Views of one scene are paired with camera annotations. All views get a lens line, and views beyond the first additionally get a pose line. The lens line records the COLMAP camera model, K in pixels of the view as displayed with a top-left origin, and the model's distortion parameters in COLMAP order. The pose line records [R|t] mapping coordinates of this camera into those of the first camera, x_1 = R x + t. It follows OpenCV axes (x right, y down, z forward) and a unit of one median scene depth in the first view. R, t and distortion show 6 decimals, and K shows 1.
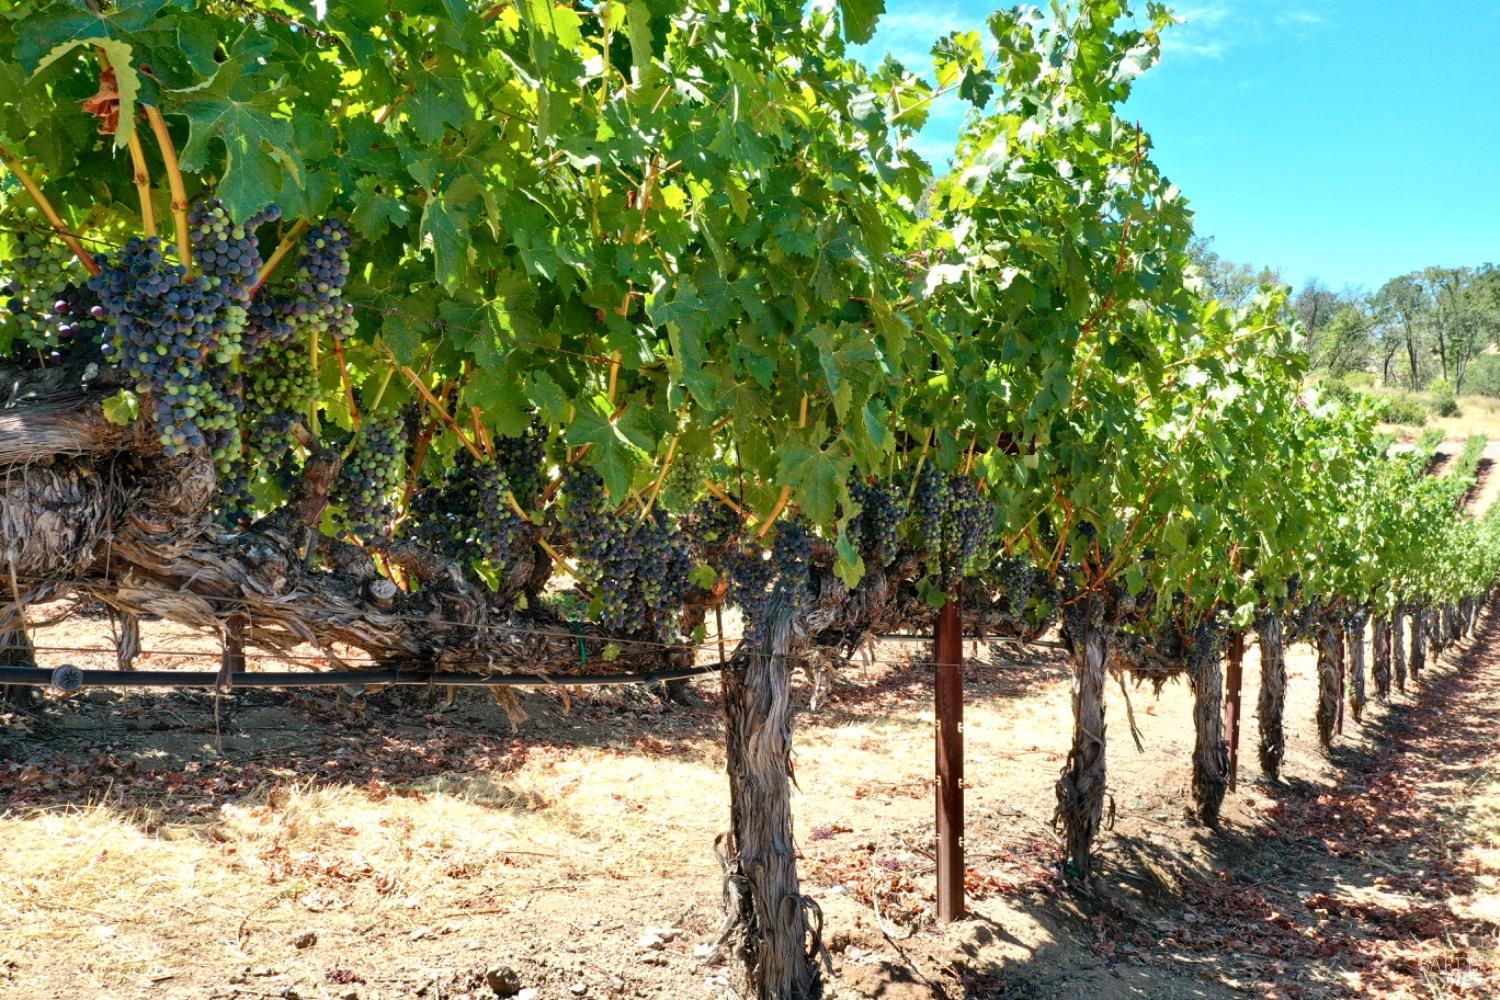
lens RADIAL K [[1185.6, 0, 750.0], [0, 1185.6, 500.0], [0, 0, 1]] dist [-0.001375, -0.001035]
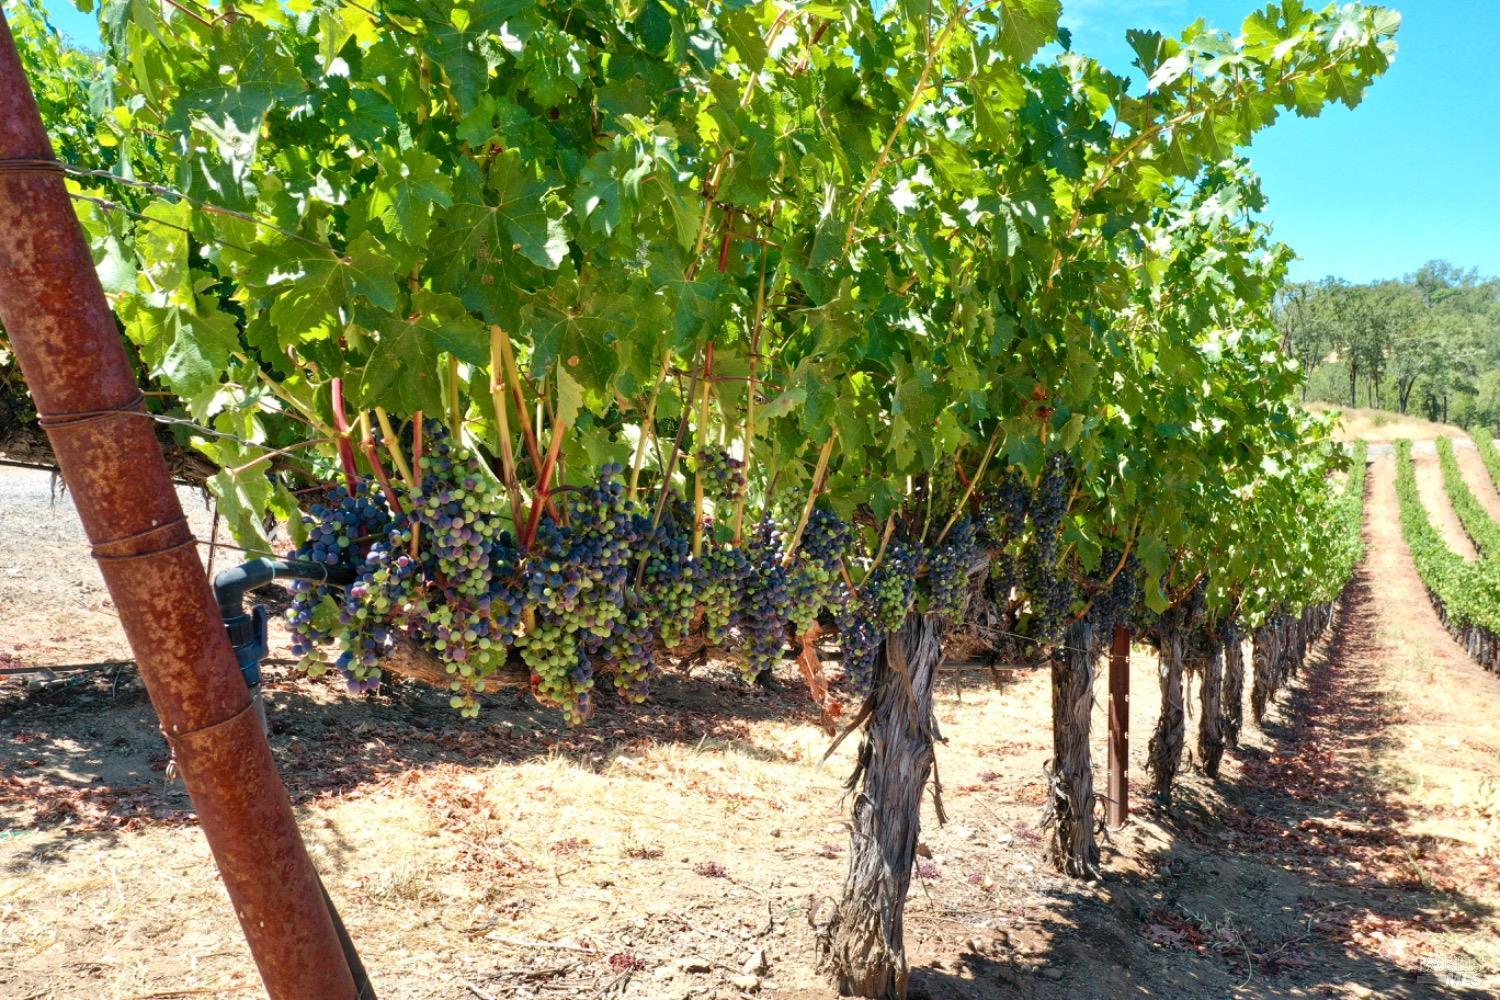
lens RADIAL K [[1184.9, 0, 743.4], [0, 1184.9, 496.5], [0, 0, 1]] dist [-0.004404, -0.001974]
pose [[0.994770, 0.014121, 0.101156, -0.199726], [-0.014758, 0.999876, 0.005552, -0.028181], [-0.101065, -0.007016, 0.994855, -0.192421]]
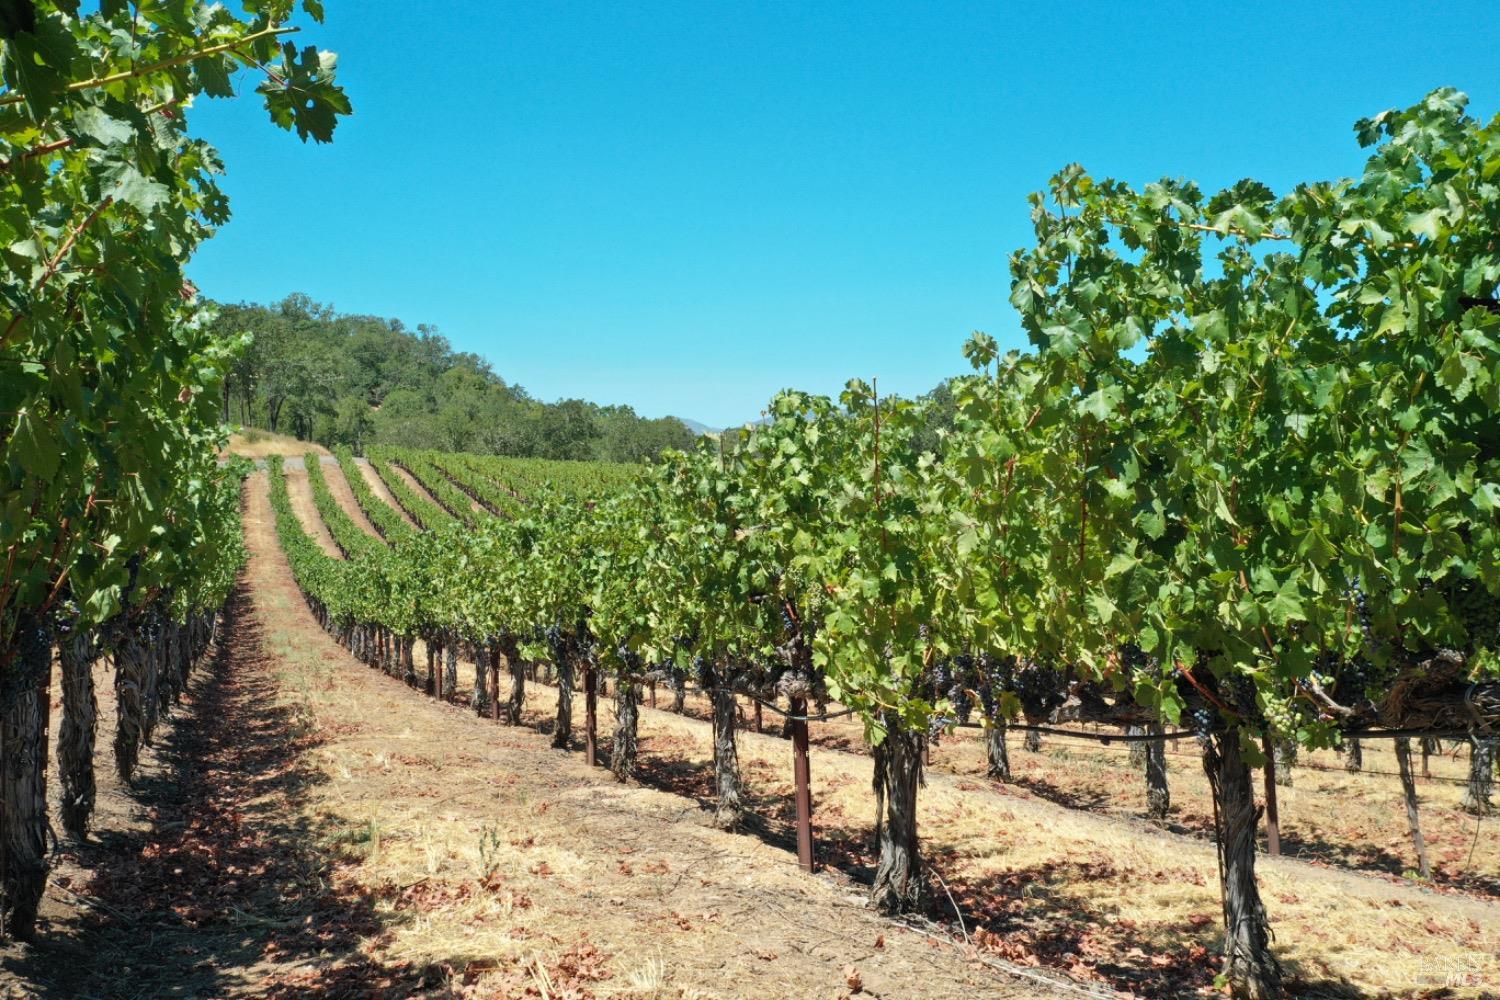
lens RADIAL K [[1184.9, 0, 743.4], [0, 1184.9, 496.5], [0, 0, 1]] dist [-0.004404, -0.001974]
pose [[0.550171, 0.005420, 0.835034, 0.043951], [0.011846, 0.999828, -0.014294, 0.032380], [-0.834968, 0.017755, 0.550012, 0.222247]]
